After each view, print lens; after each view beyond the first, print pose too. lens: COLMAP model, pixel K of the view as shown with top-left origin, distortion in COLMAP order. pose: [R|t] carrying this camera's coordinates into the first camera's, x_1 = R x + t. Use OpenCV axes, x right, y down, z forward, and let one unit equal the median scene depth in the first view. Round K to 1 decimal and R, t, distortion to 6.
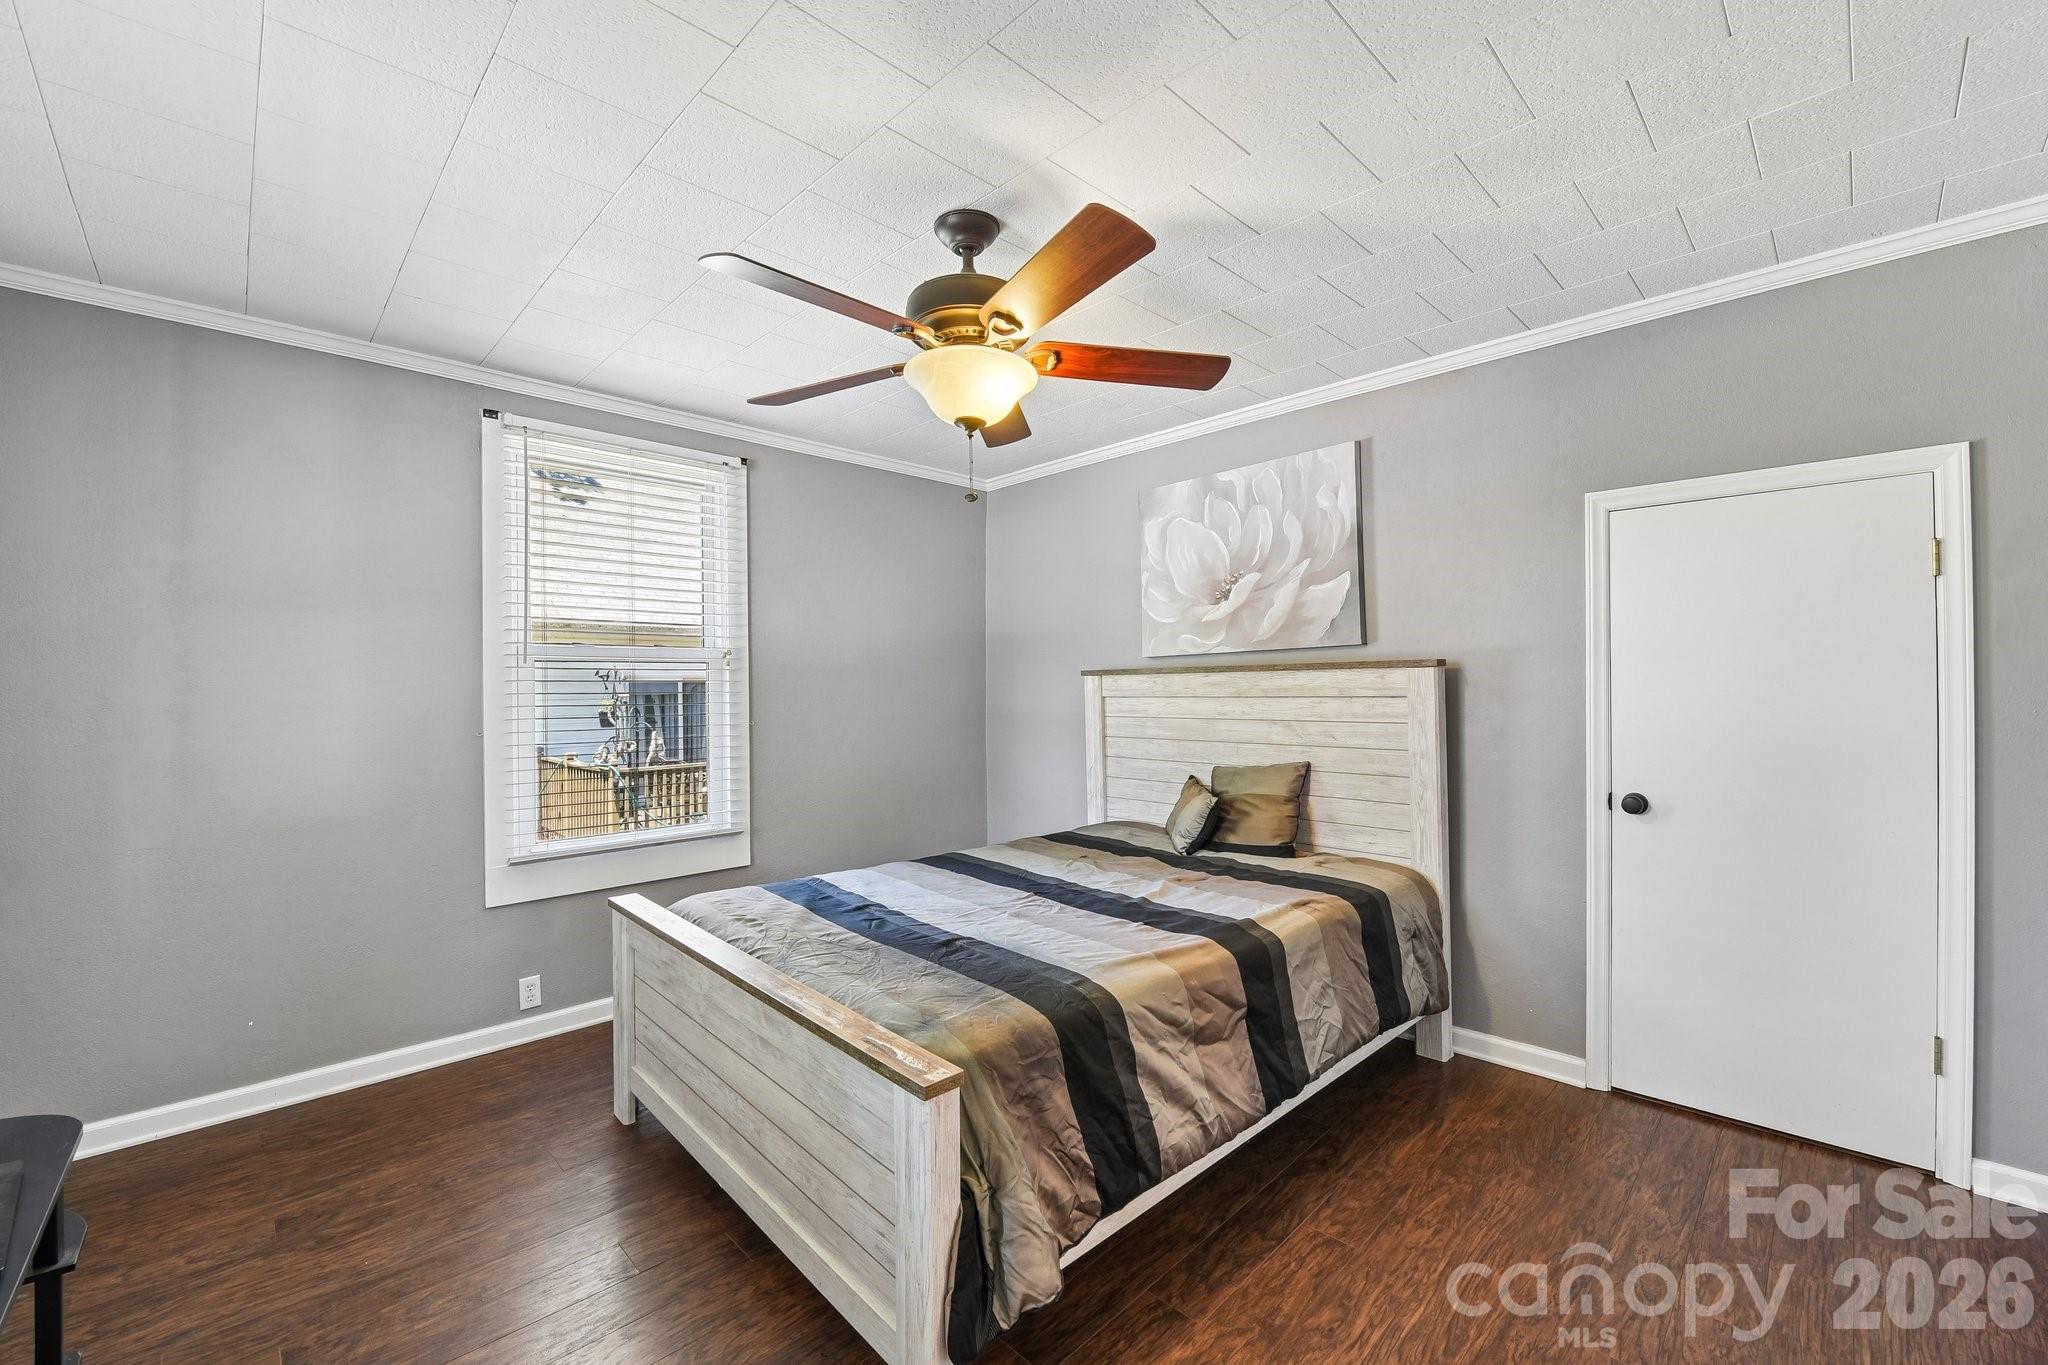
lens RADIAL K [[822.4, 0, 1021.2], [0, 822.4, 685.9], [0, 0, 1]] dist [-0.020186, -0.000931]
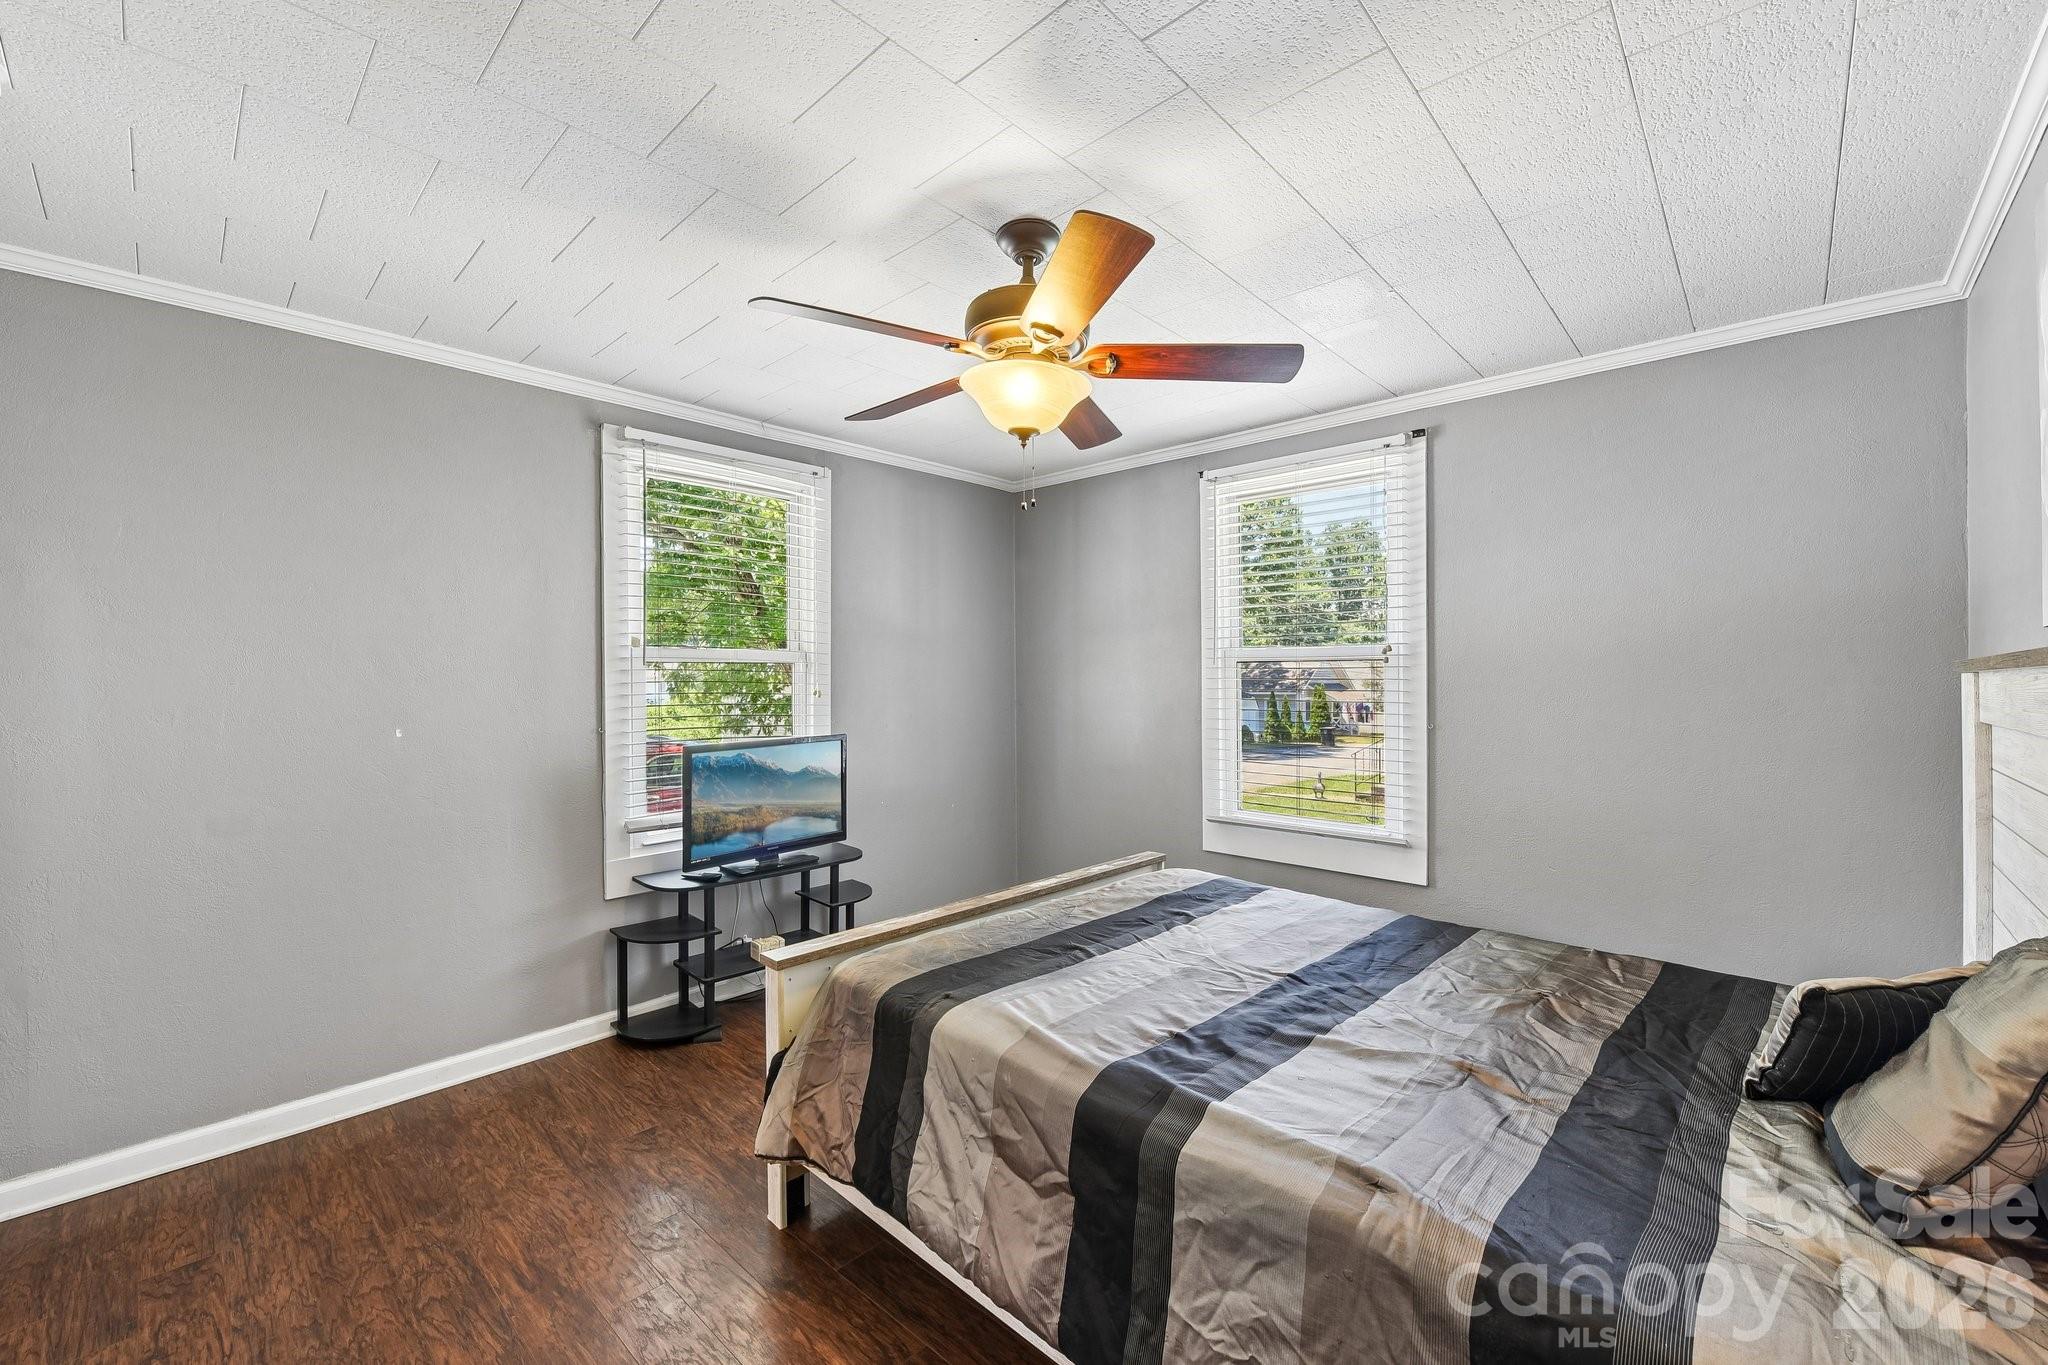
lens RADIAL K [[822.4, 0, 1030.3], [0, 822.4, 681.7], [0, 0, 1]] dist [-0.020186, -0.000931]
pose [[0.048589, 0.012041, -0.998746, 0.780881], [-0.000785, 0.999927, 0.012017, -0.019296], [0.998819, 0.000200, 0.048595, 0.781212]]
